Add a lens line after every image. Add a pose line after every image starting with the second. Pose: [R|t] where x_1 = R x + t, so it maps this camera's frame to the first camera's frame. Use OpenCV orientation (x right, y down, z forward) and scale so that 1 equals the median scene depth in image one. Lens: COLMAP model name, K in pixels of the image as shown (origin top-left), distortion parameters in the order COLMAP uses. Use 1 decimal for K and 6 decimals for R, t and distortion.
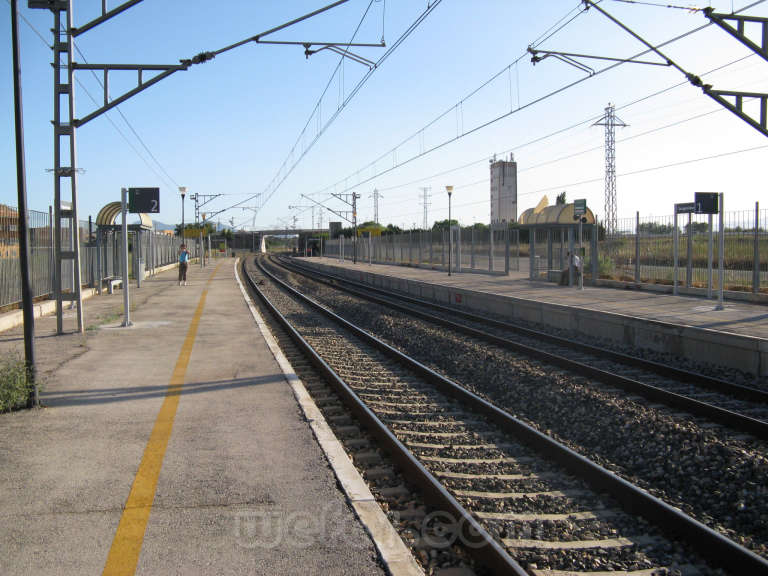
lens RADIAL K [[789.8, 0, 384.0], [0, 789.8, 288.0], [0, 0, 1]] dist [-0.176033, 0.186643]
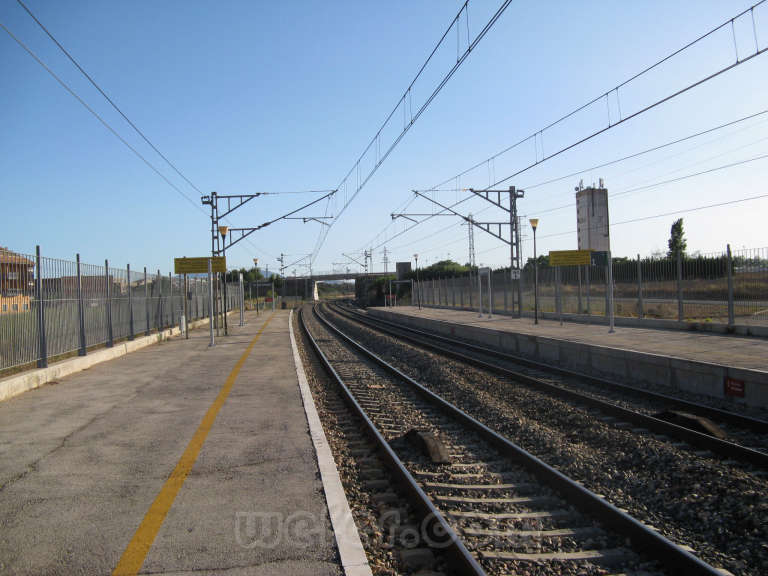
lens RADIAL K [[789.8, 0, 384.0], [0, 789.8, 288.0], [0, 0, 1]] dist [-0.176033, 0.186643]
pose [[0.997847, -0.023561, -0.061205, -0.031765], [0.020046, 0.998149, -0.057420, -0.008466], [0.062445, 0.056069, 0.996472, 0.161363]]
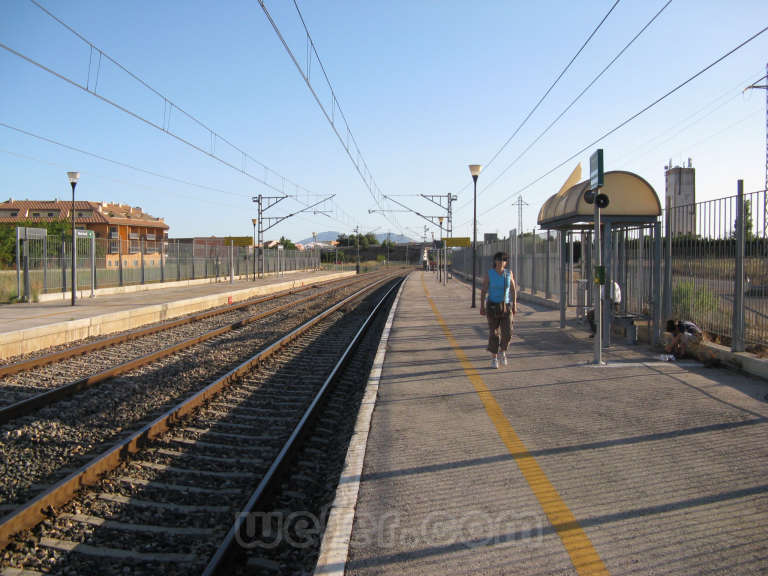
lens RADIAL K [[789.8, 0, 384.0], [0, 789.8, 288.0], [0, 0, 1]] dist [-0.176033, 0.186643]
pose [[0.973794, 0.016603, -0.226823, 0.027875], [-0.020225, 0.999702, -0.013654, -0.003819], [0.226529, 0.017883, 0.973840, 0.066941]]
